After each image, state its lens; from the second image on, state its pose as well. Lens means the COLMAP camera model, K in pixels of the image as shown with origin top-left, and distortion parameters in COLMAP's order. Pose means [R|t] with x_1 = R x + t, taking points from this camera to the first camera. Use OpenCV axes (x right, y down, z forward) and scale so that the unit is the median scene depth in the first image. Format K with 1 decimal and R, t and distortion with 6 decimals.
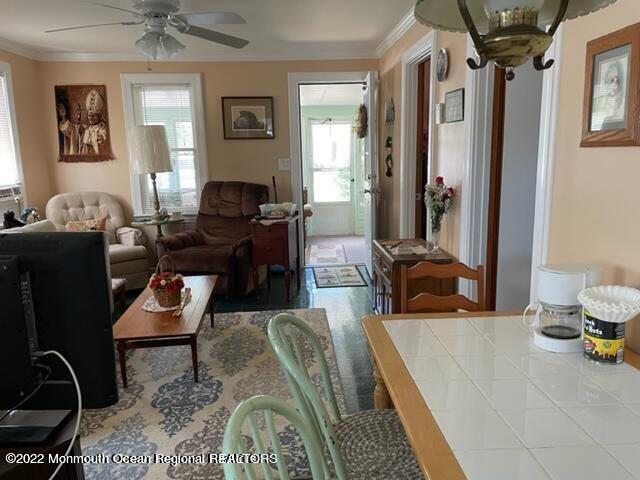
lens RADIAL K [[483.8, 0, 323.6], [0, 483.8, 237.3], [0, 0, 1]] dist [0.092066, -0.120657]
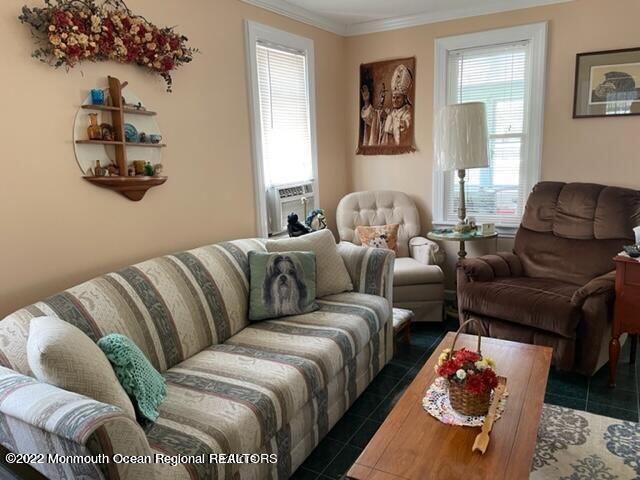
lens RADIAL K [[483.8, 0, 323.6], [0, 483.8, 237.3], [0, 0, 1]] dist [0.092066, -0.120657]
pose [[0.822383, 0.097789, -0.560468, -0.095114], [-0.083666, 0.995194, 0.050875, -0.047670], [0.562749, 0.005053, 0.826612, 0.266712]]
